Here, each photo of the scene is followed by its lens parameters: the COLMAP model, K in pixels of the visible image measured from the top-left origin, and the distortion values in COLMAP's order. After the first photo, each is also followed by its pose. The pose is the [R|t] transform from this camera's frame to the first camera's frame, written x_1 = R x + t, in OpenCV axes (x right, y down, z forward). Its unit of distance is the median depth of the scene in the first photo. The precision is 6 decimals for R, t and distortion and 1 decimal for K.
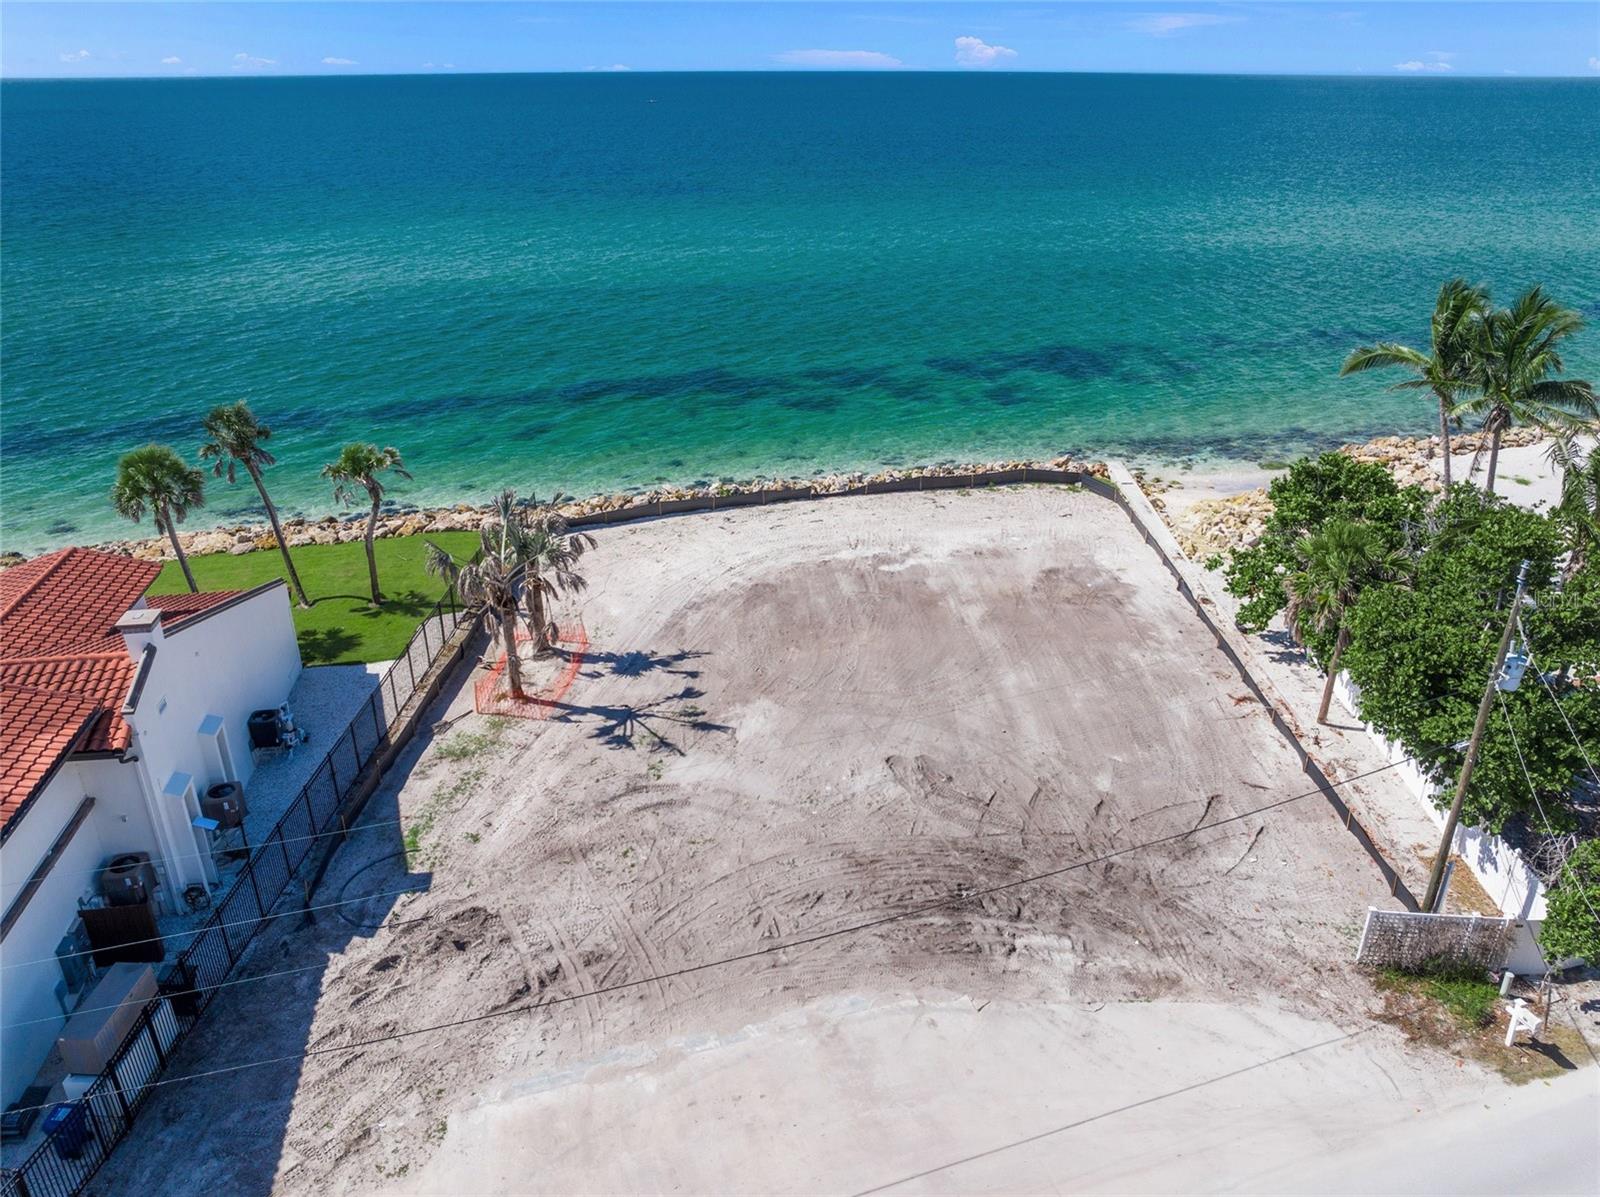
lens RADIAL K [[1095.5, 0, 812.1], [0, 1095.5, 592.0], [0, 0, 1]] dist [-0.034749, 0.001160]
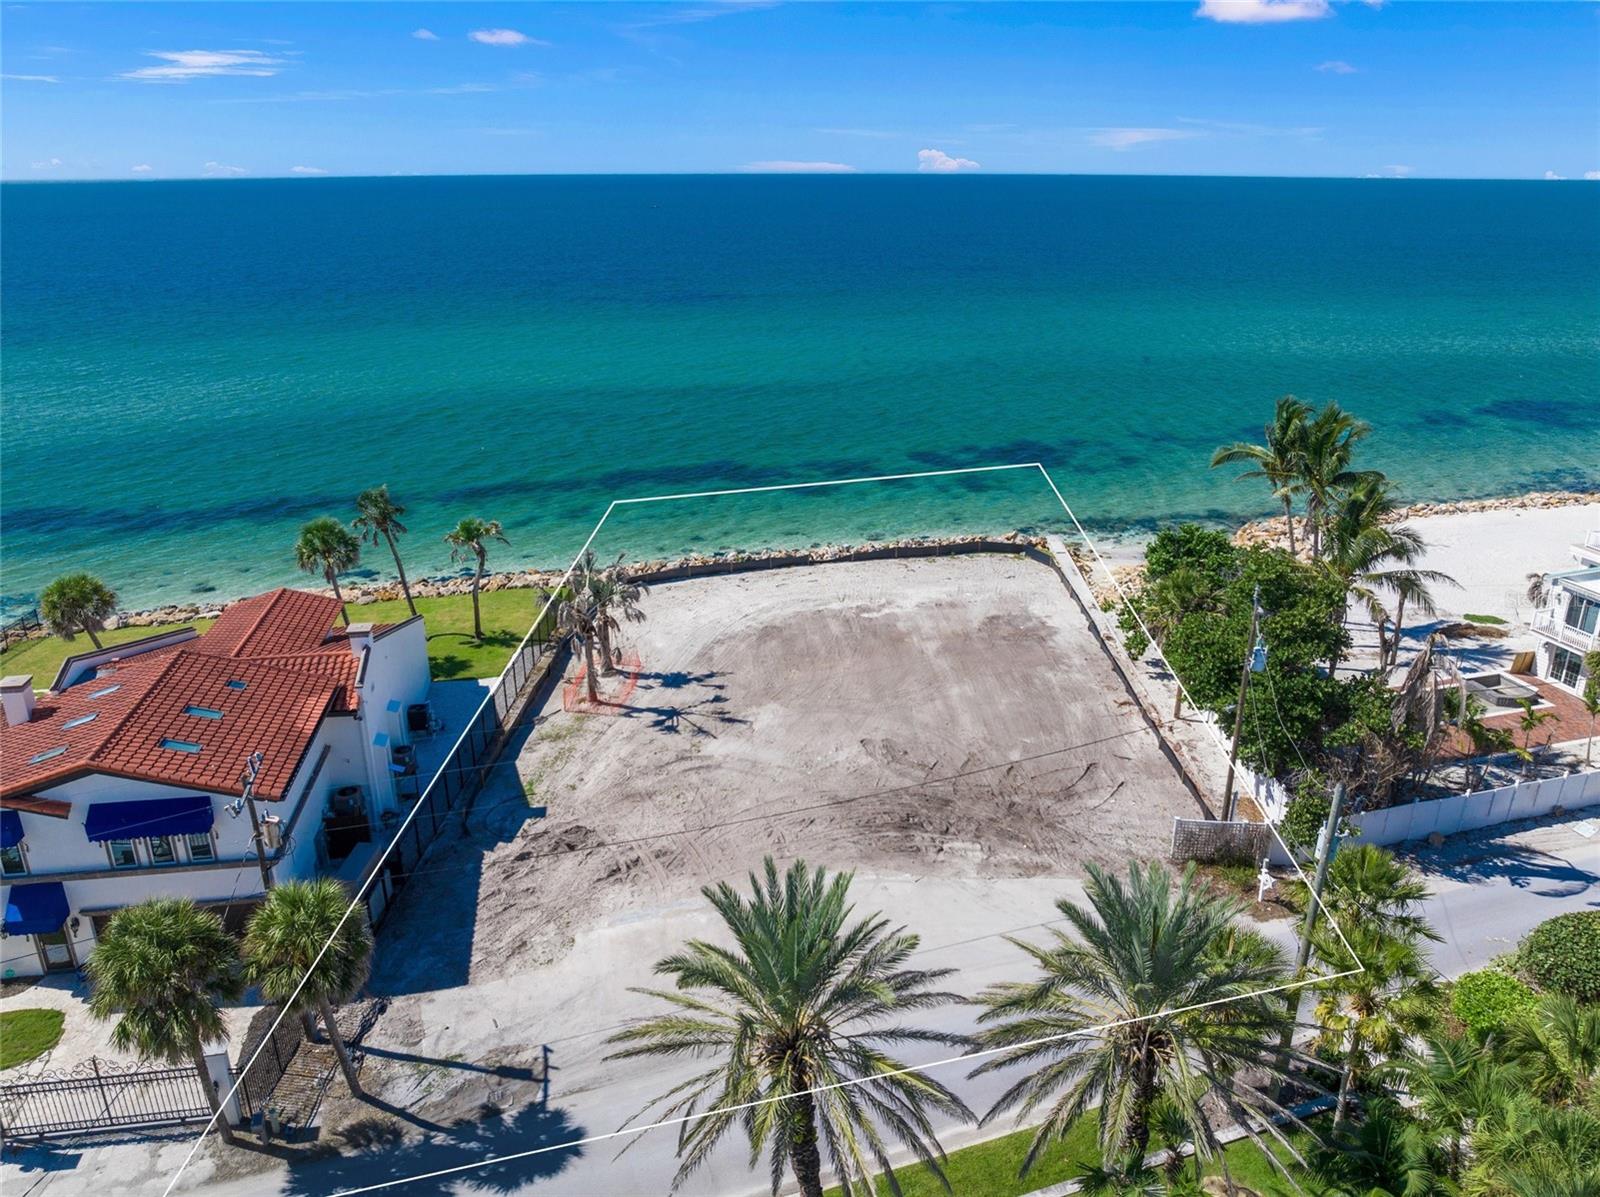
lens RADIAL K [[1095.5, 0, 792.5], [0, 1095.5, 603.5], [0, 0, 1]] dist [-0.034749, 0.001160]
pose [[0.999841, 0.002487, -0.017649, 0.004652], [-0.003690, 0.997649, -0.068427, 0.074446], [0.017438, 0.068482, 0.997500, -0.410321]]
